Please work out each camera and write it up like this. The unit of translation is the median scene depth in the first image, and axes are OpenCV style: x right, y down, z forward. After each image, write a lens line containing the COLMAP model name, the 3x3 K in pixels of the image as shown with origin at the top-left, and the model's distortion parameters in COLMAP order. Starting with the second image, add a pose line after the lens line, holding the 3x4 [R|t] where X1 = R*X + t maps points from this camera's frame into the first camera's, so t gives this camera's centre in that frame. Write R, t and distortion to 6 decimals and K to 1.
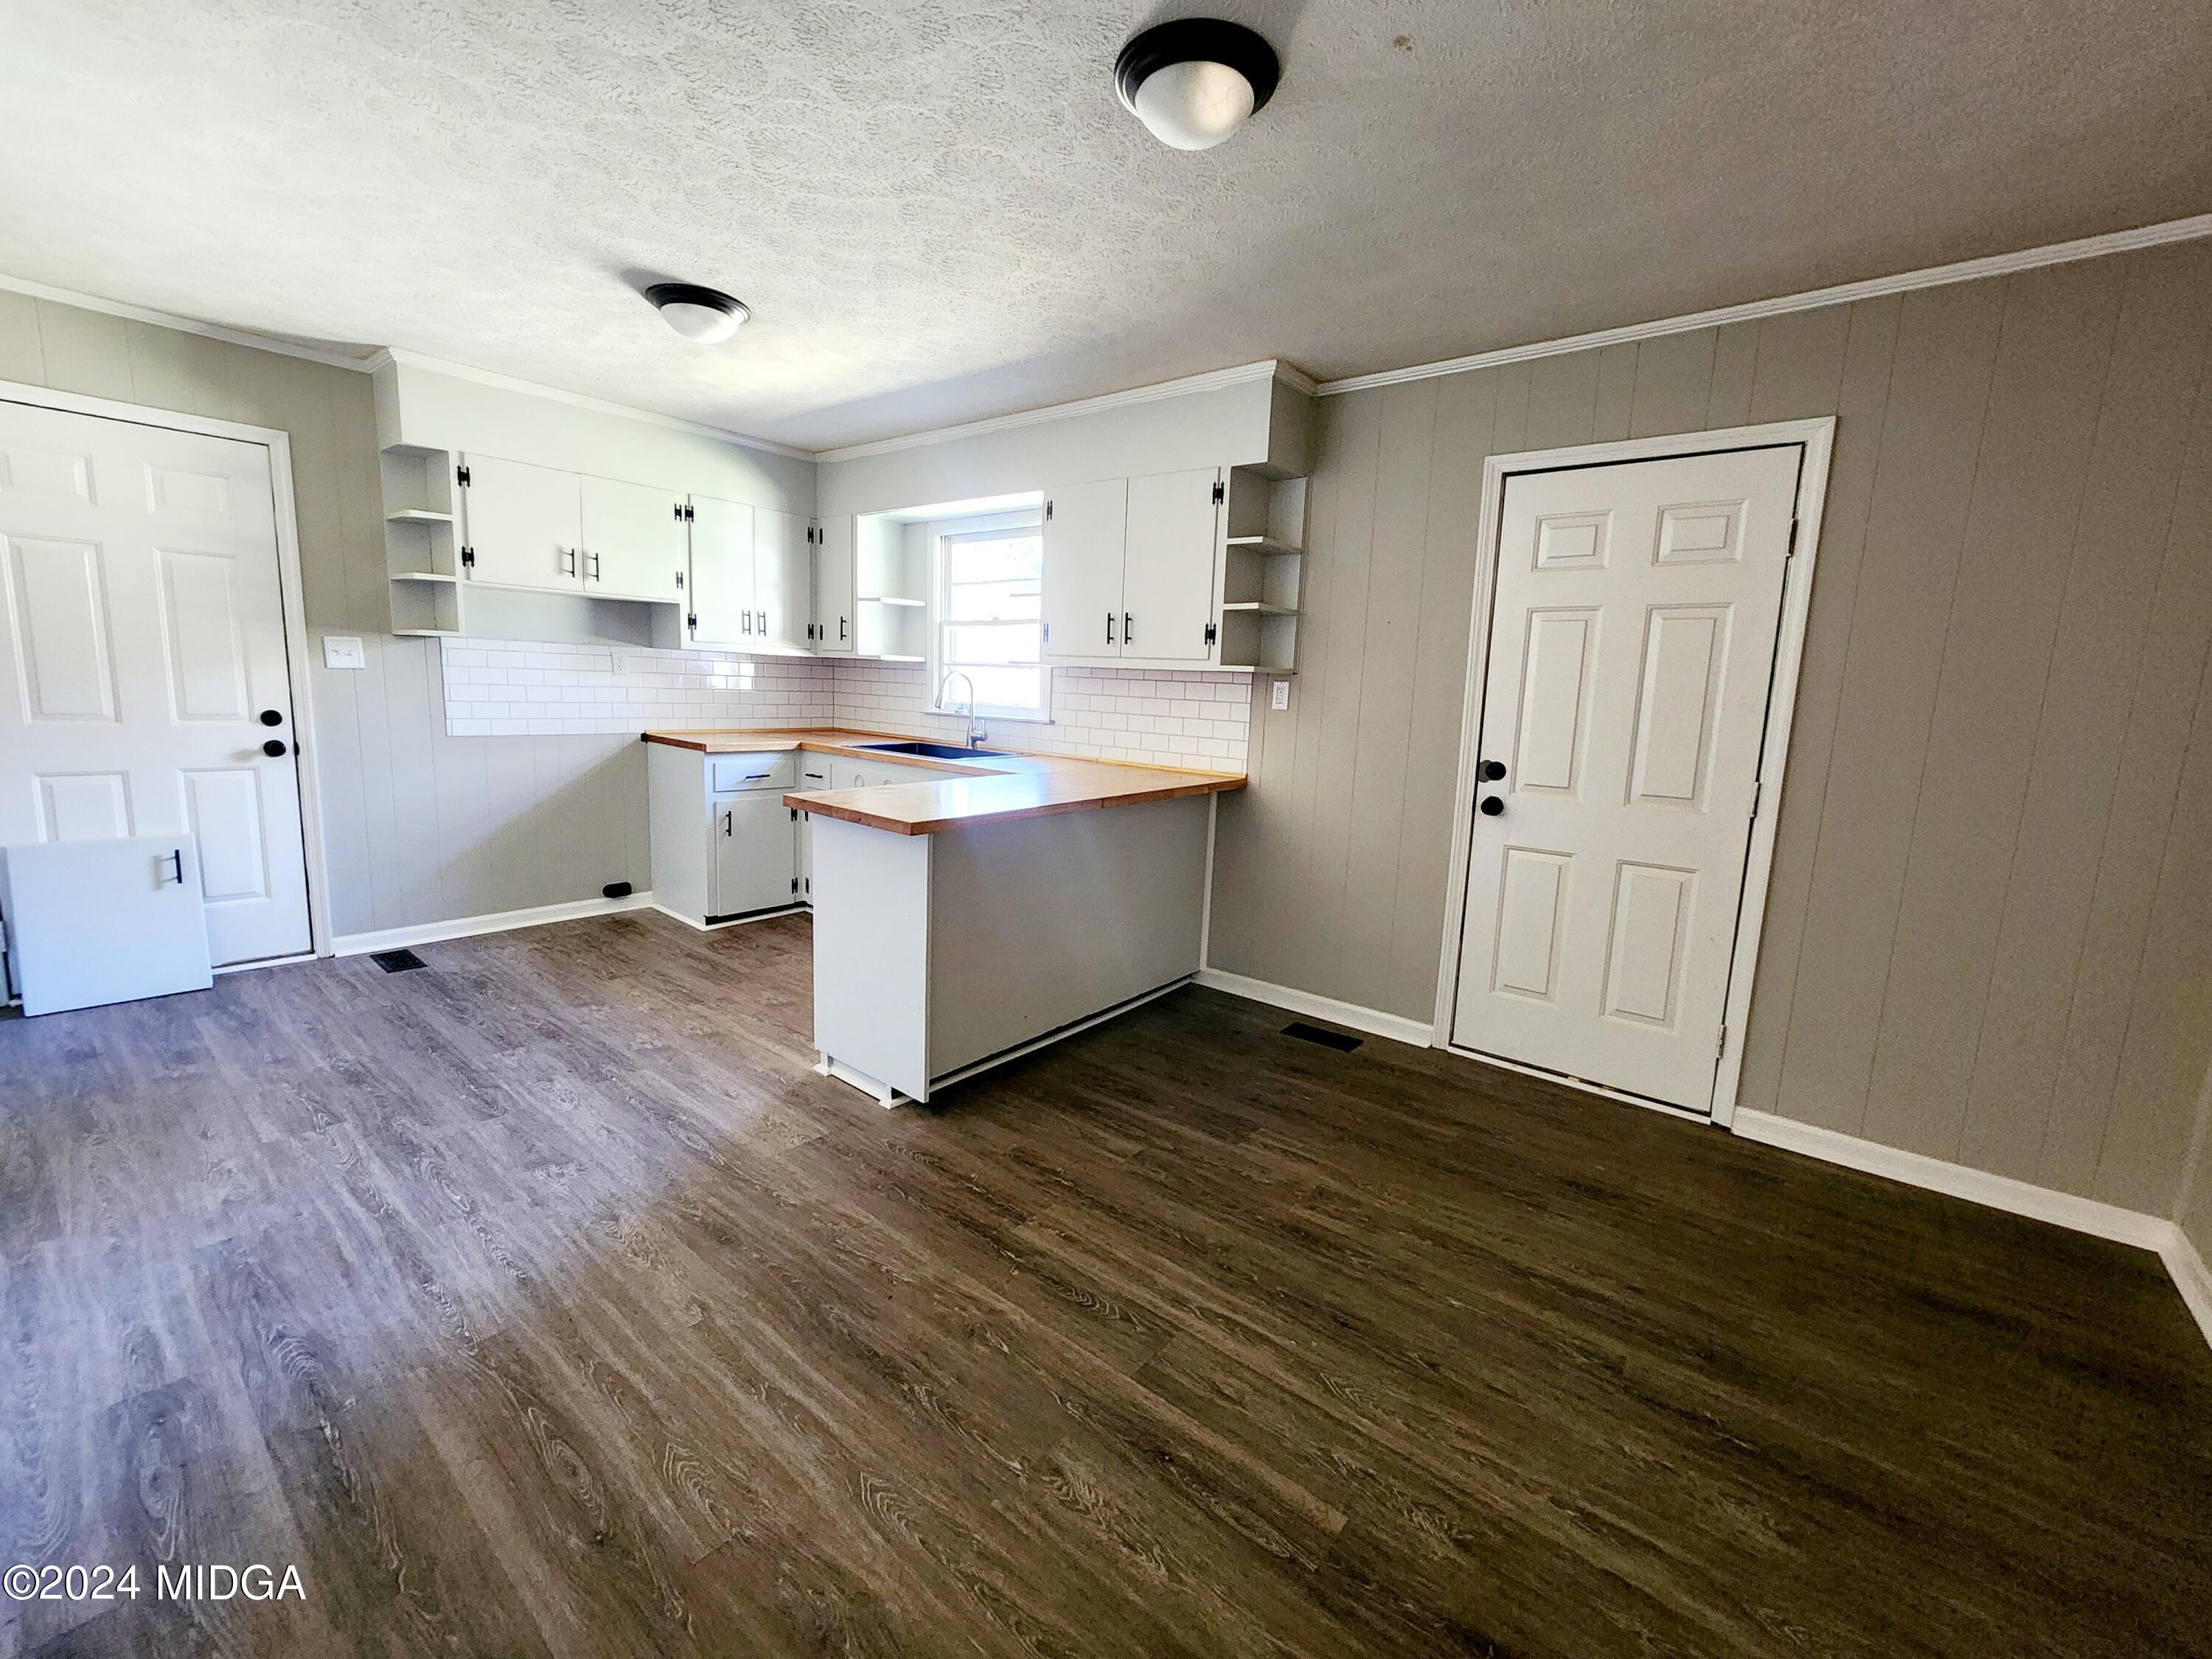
lens RADIAL K [[905.2, 0, 1103.4], [0, 905.2, 818.4], [0, 0, 1]] dist [-0.001134, -0.000192]
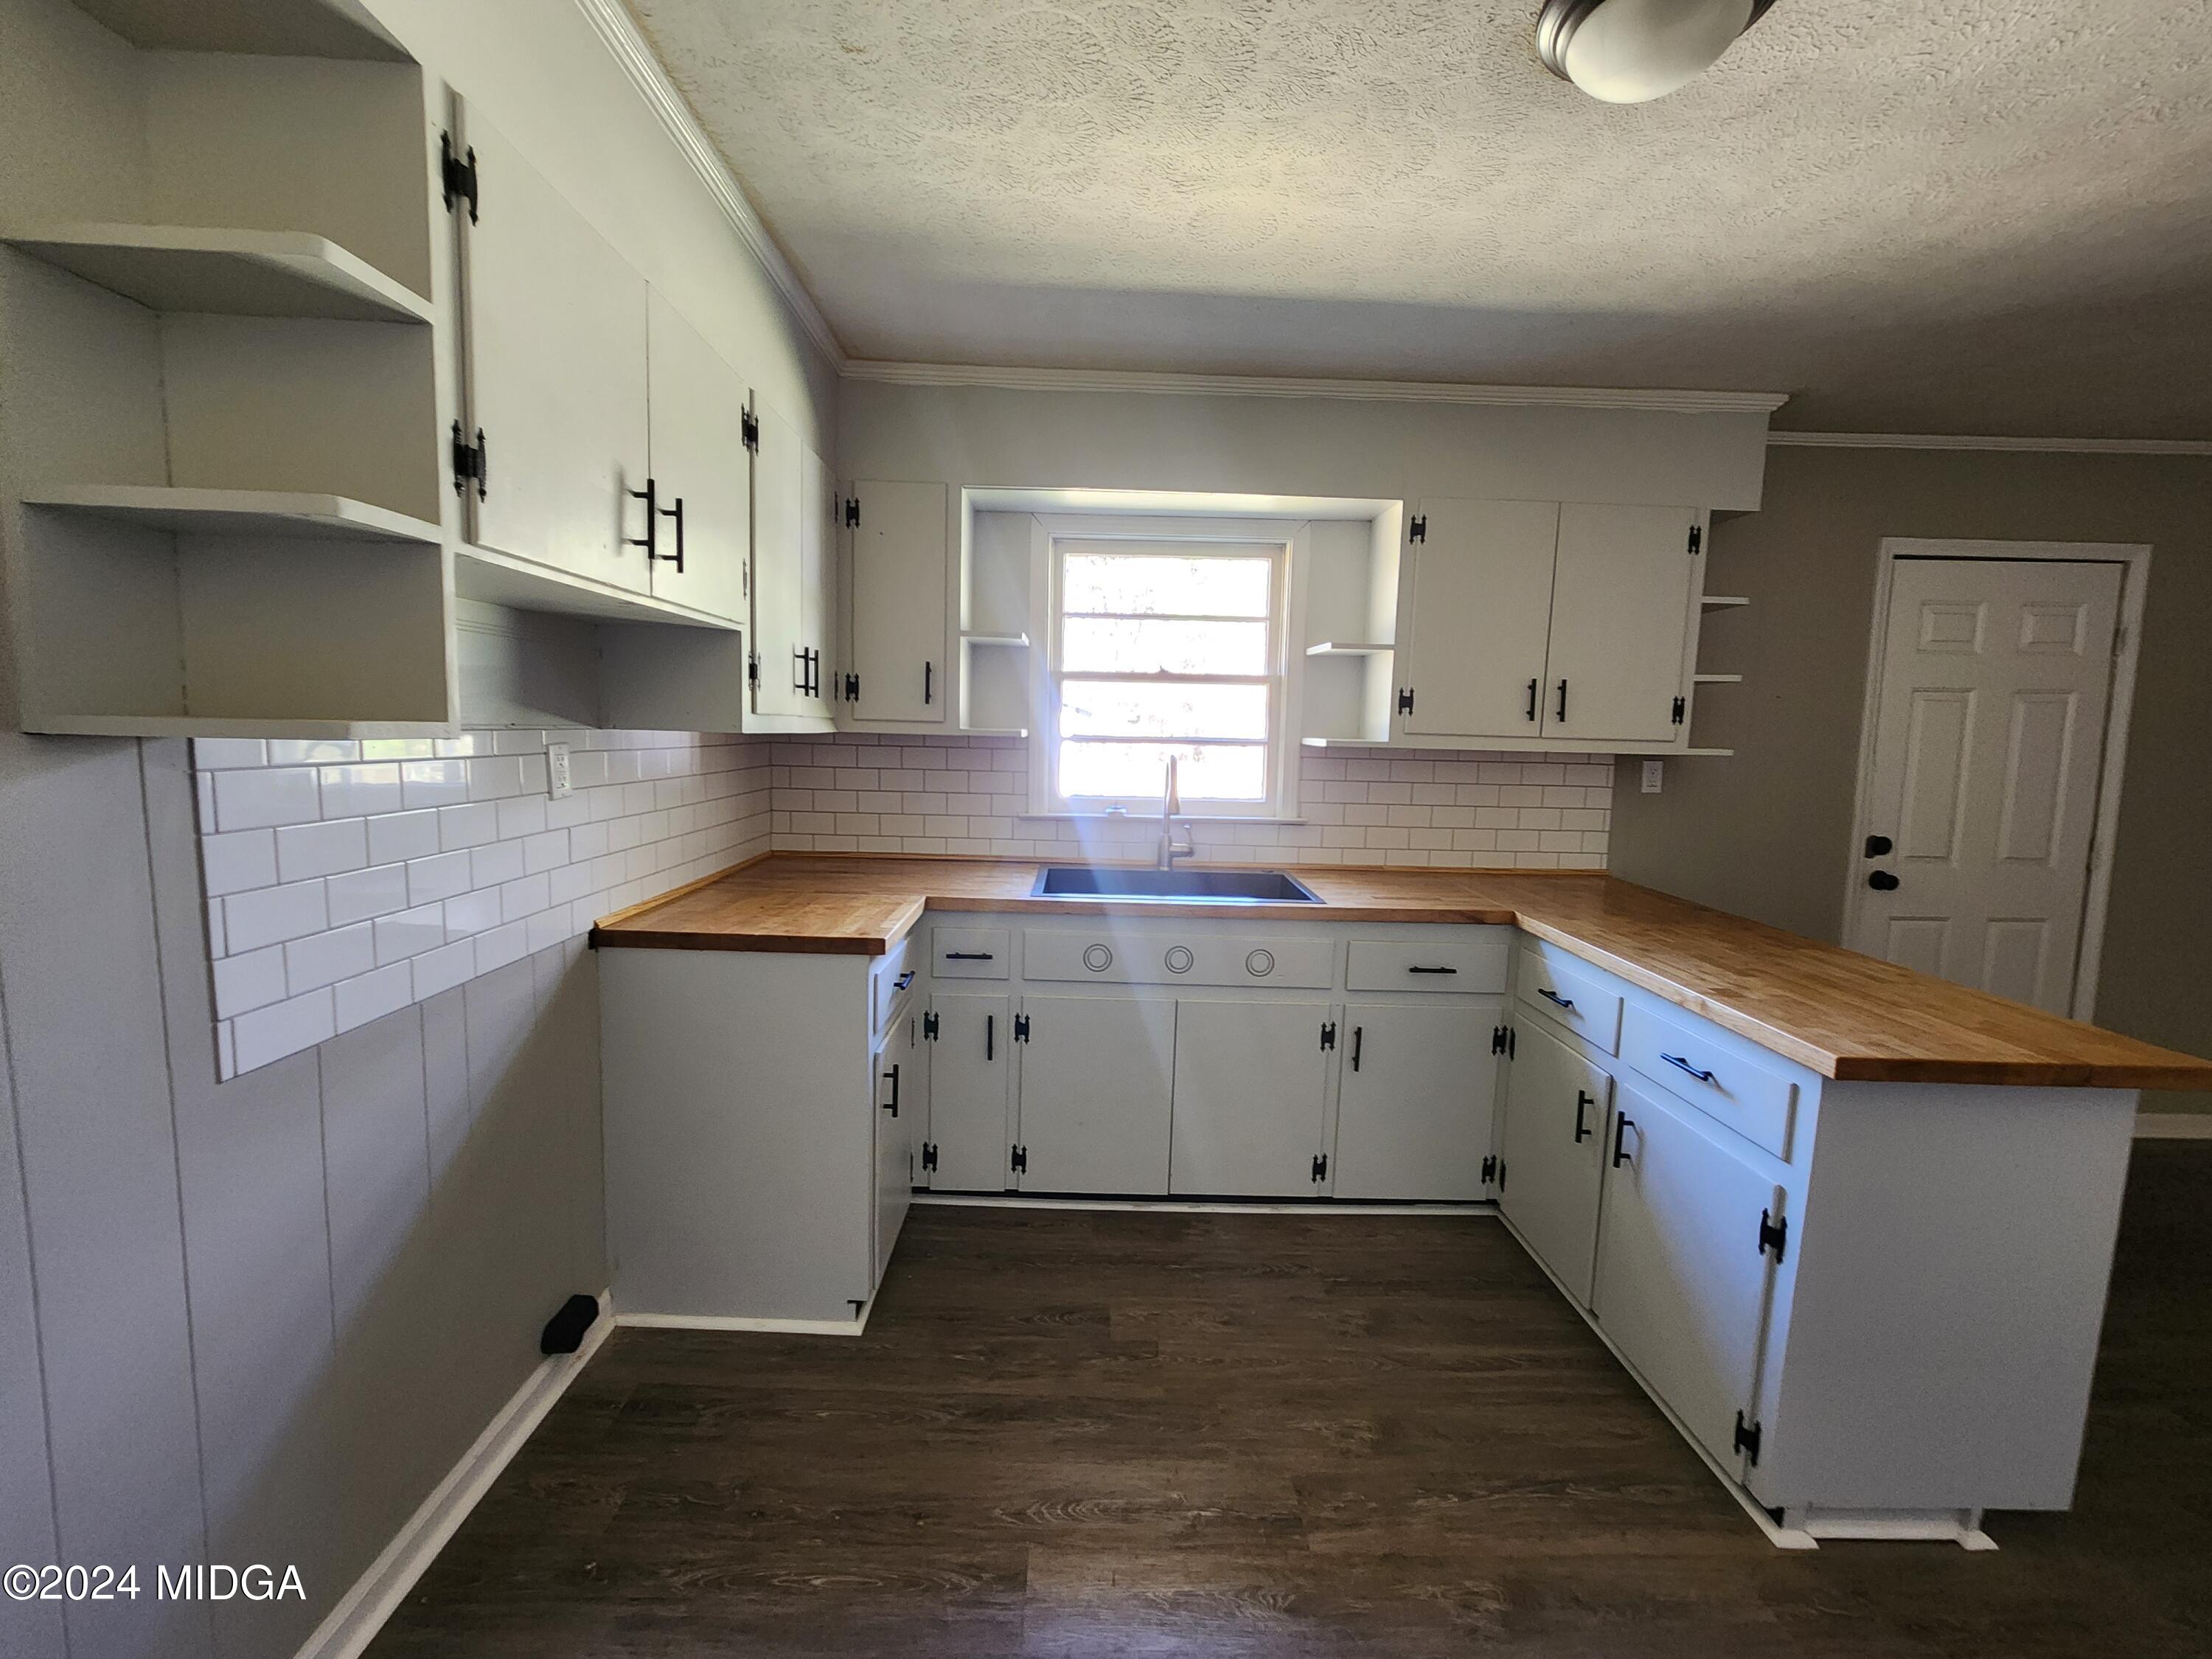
lens RADIAL K [[903.9, 0, 1094.9], [0, 903.9, 817.0], [0, 0, 1]] dist [-0.000570, -0.000087]
pose [[0.764669, -0.087797, 0.638415, -0.763072], [0.104596, 0.994449, 0.011479, -0.163063], [-0.635878, 0.057999, 0.769607, 0.674969]]
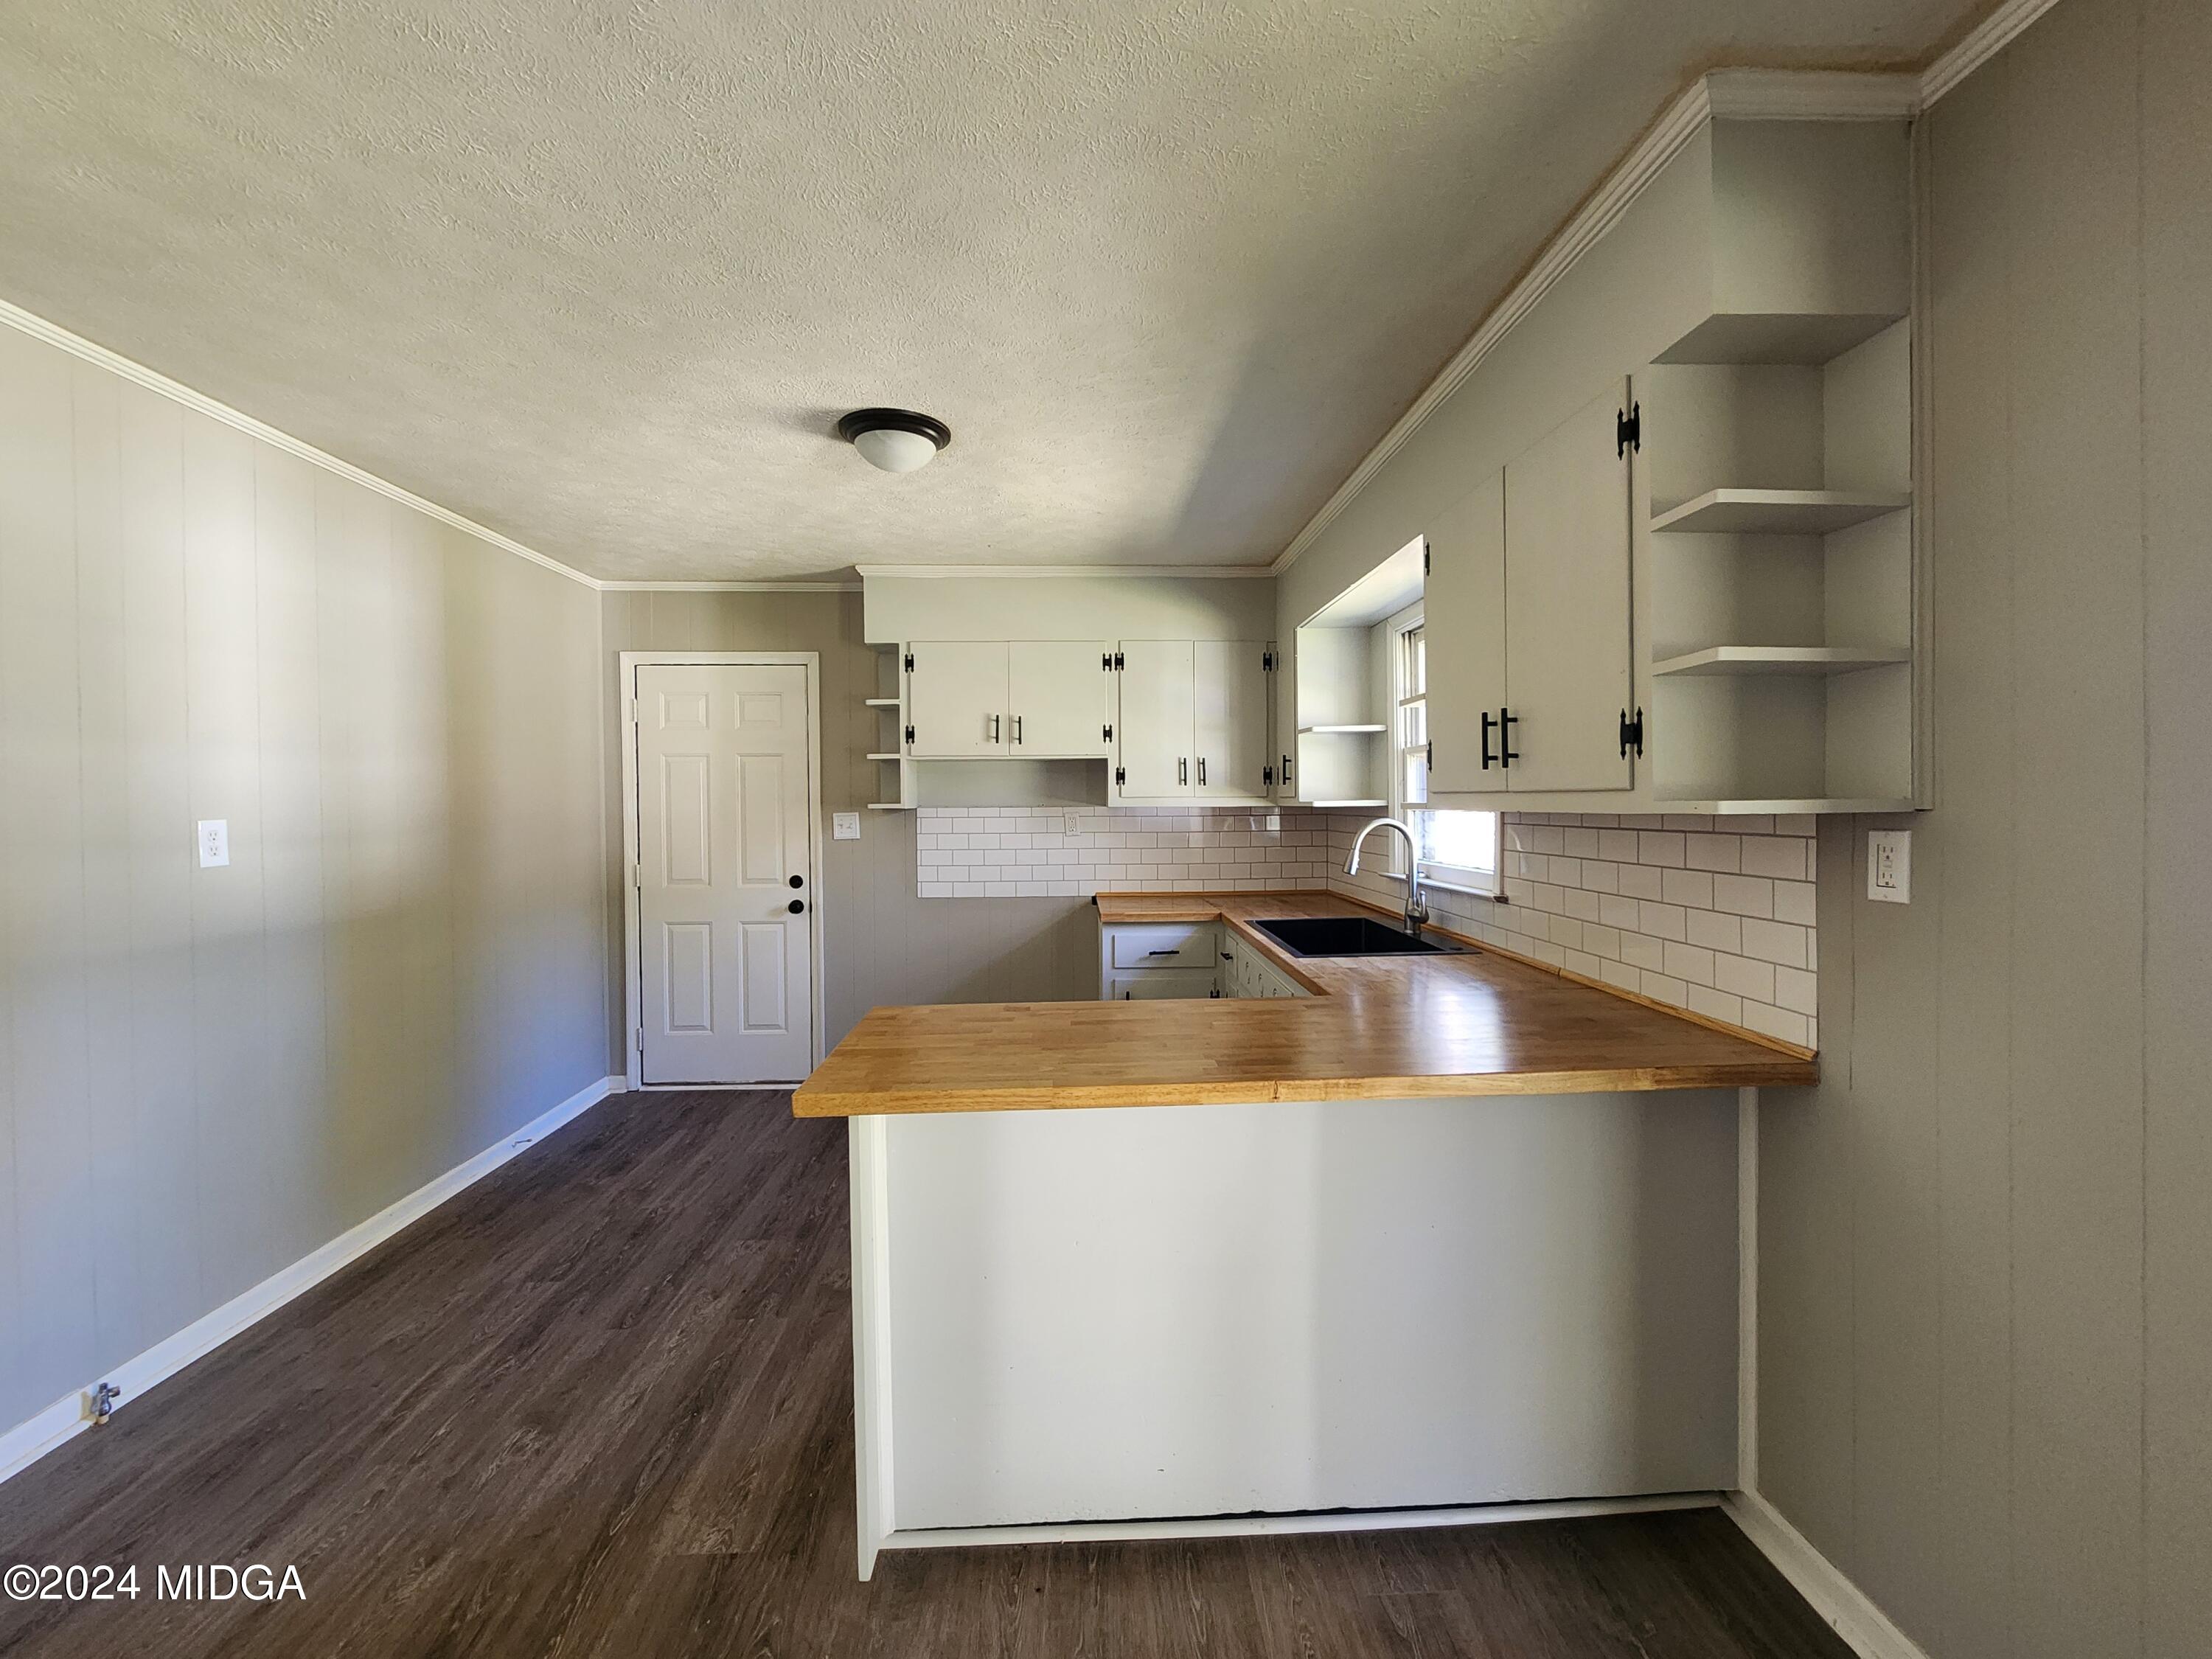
lens RADIAL K [[905.2, 0, 1103.4], [0, 905.2, 818.4], [0, 0, 1]] dist [-0.001134, -0.000192]
pose [[0.664562, -0.035939, -0.746368, 0.261935], [-0.076609, 0.990302, -0.115897, -0.084427], [0.743296, 0.134199, 0.655364, 0.488359]]
